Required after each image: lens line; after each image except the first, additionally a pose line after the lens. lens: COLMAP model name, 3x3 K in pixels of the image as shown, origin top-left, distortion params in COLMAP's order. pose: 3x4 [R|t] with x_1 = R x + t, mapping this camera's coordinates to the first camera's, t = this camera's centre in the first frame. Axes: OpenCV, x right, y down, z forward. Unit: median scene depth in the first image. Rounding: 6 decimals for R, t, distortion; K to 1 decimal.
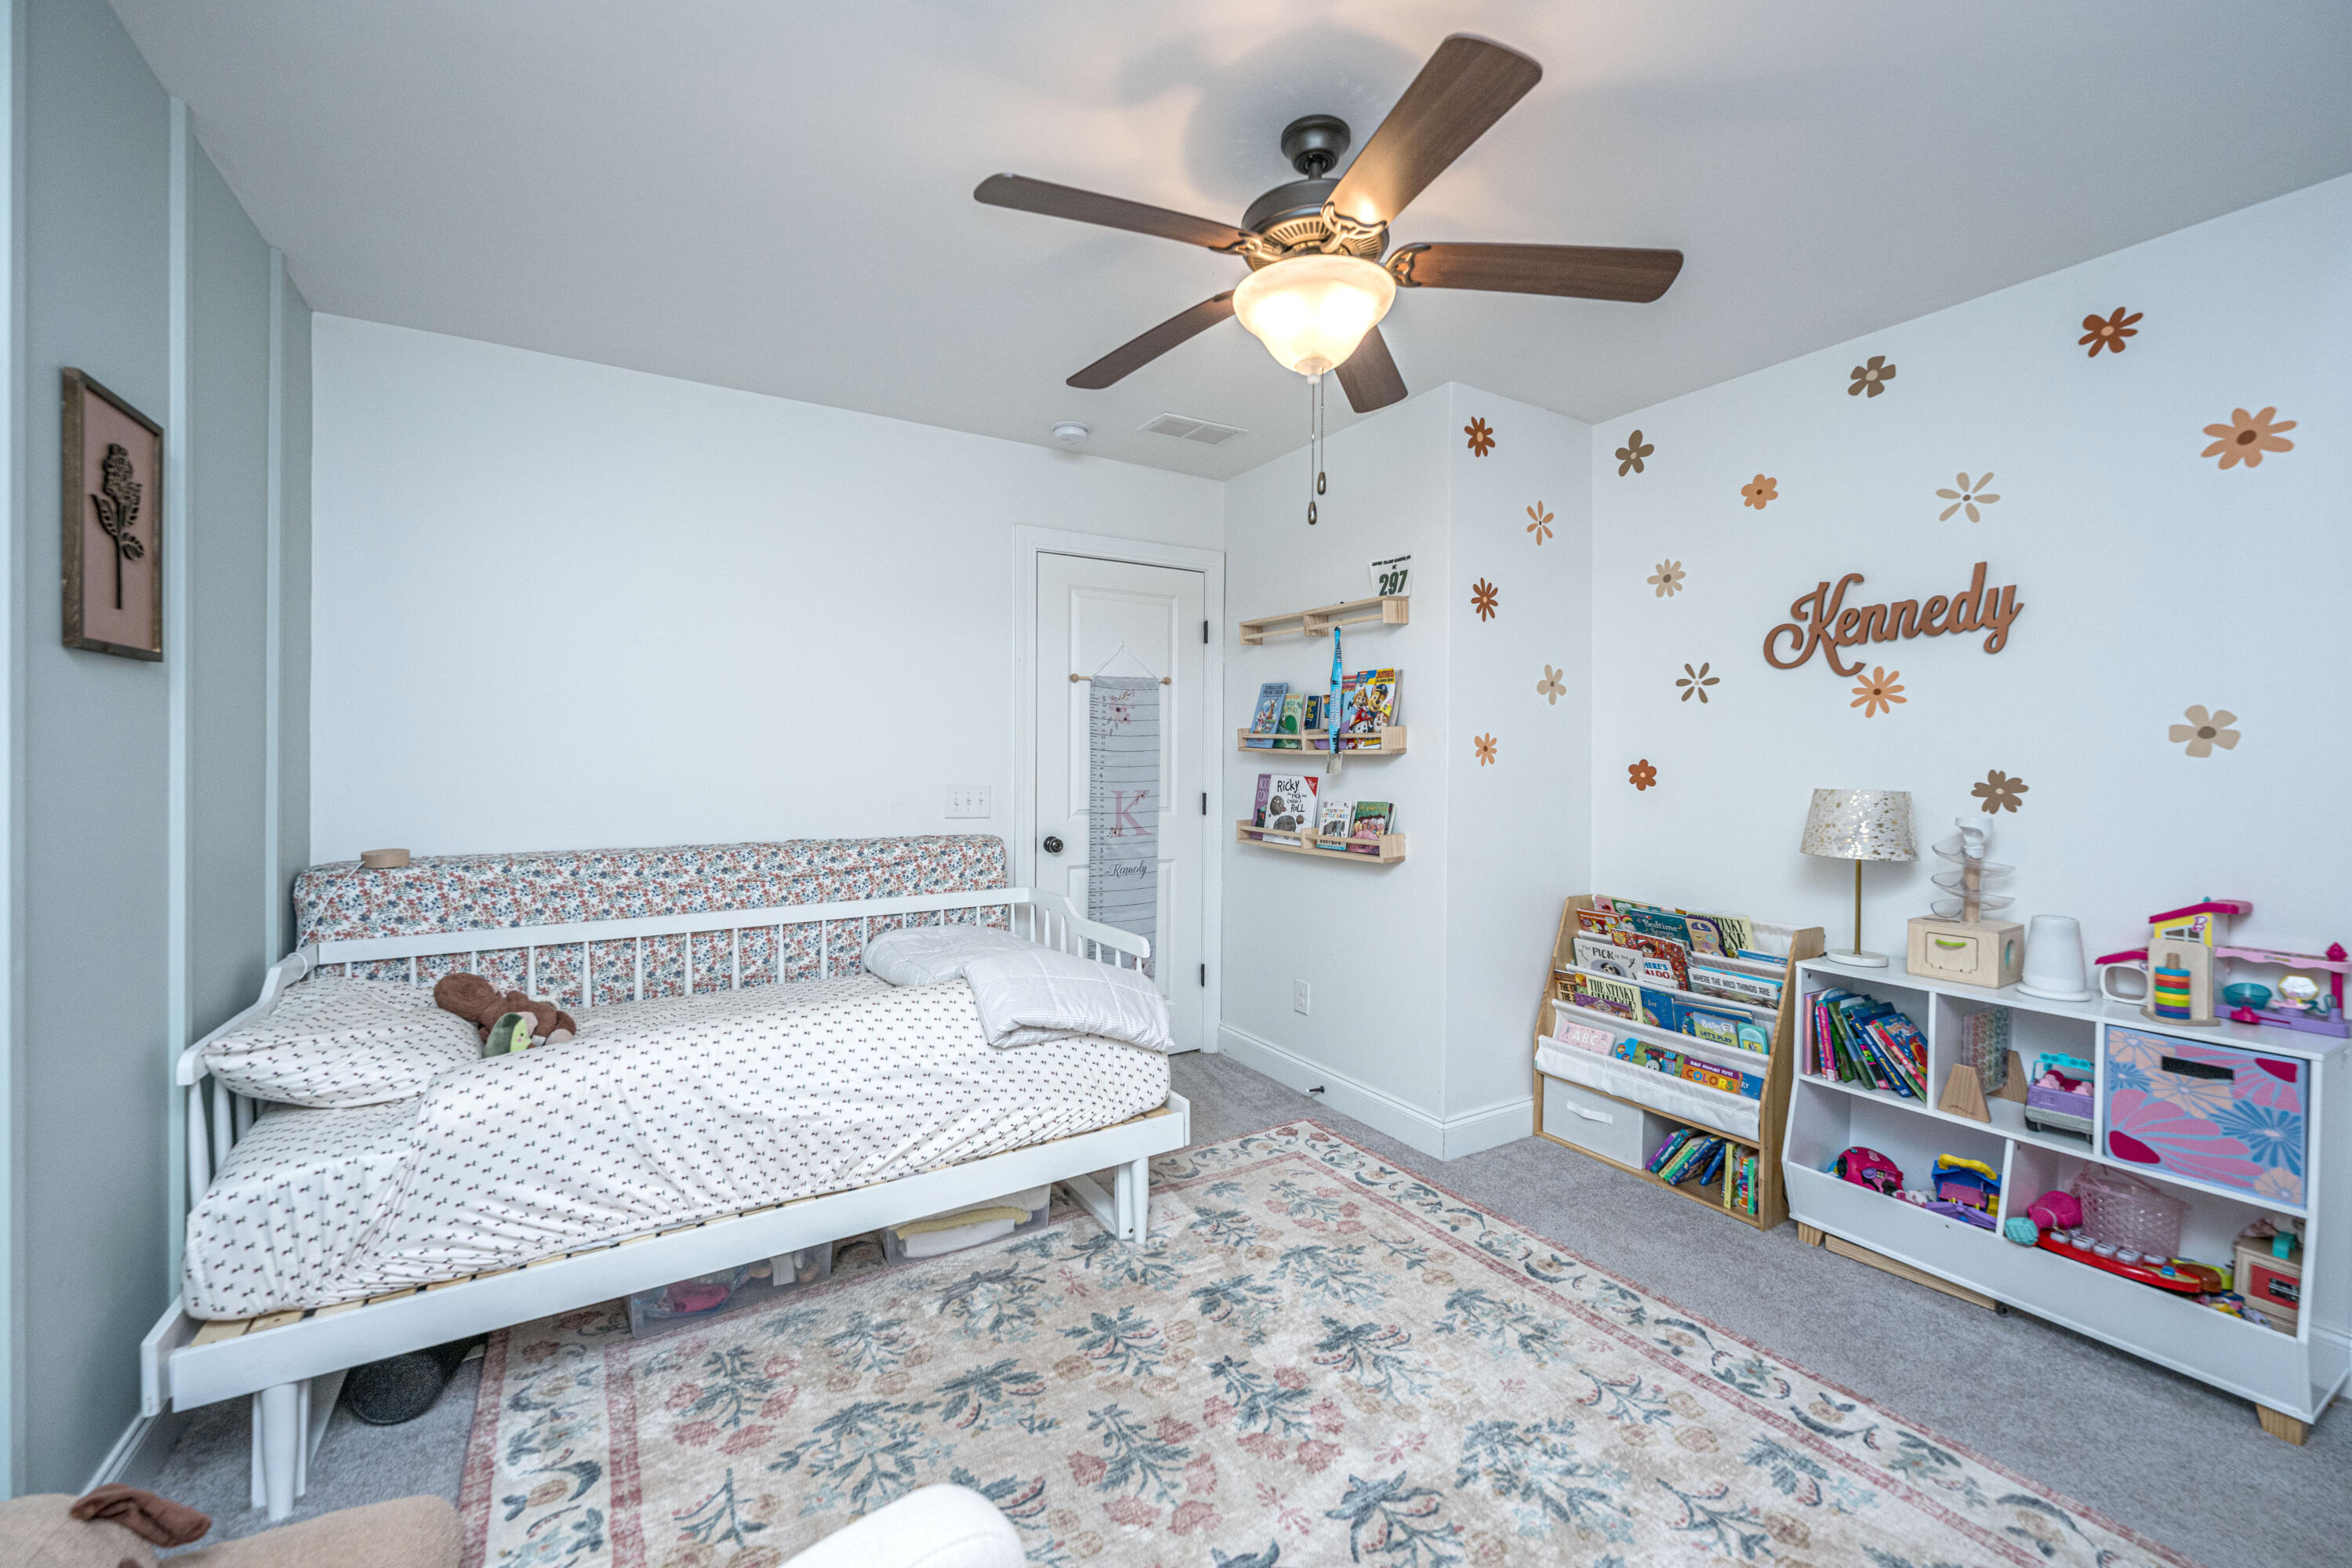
lens RADIAL K [[930.8, 0, 1182.3], [0, 930.8, 752.7], [0, 0, 1]] dist [-0.002119, -0.000115]
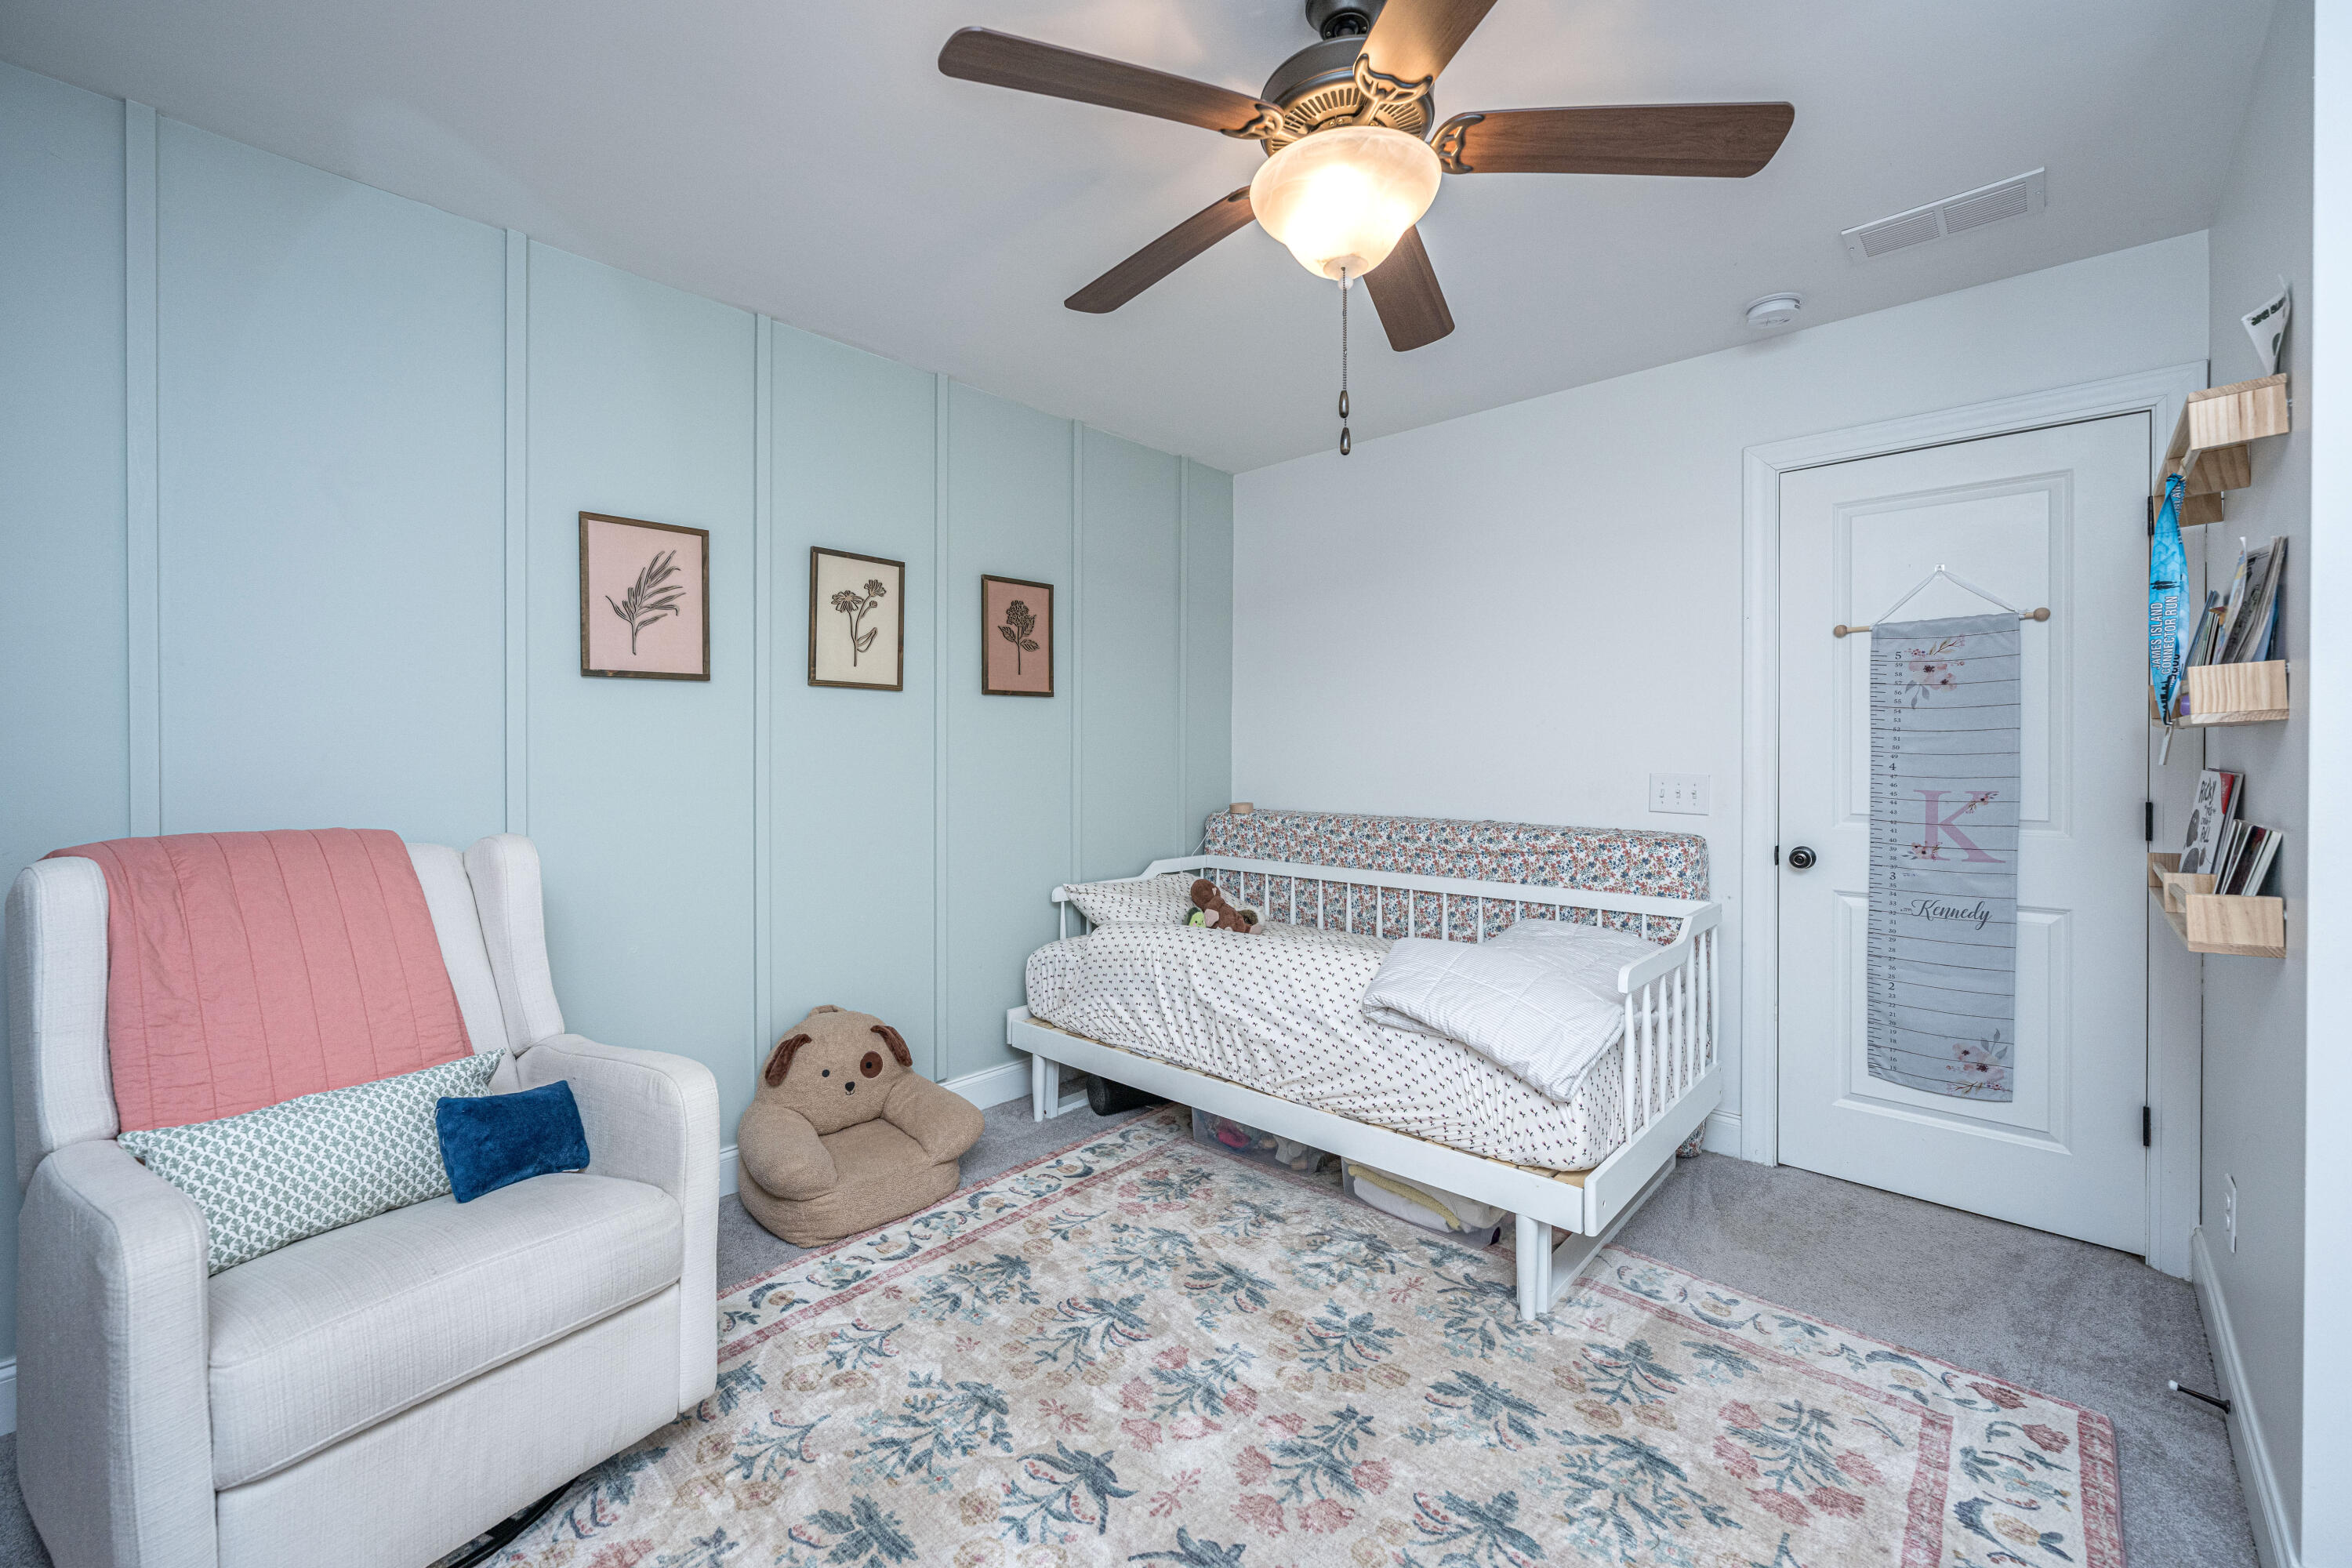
lens RADIAL K [[945.8, 0, 1169.7], [0, 945.8, 742.1], [0, 0, 1]] dist [0.000198, -0.000408]
pose [[0.271420, -0.010369, -0.962405, 0.585513], [0.003620, 0.999946, -0.009752, 0.014696], [0.962454, -0.000837, 0.271442, 0.392151]]
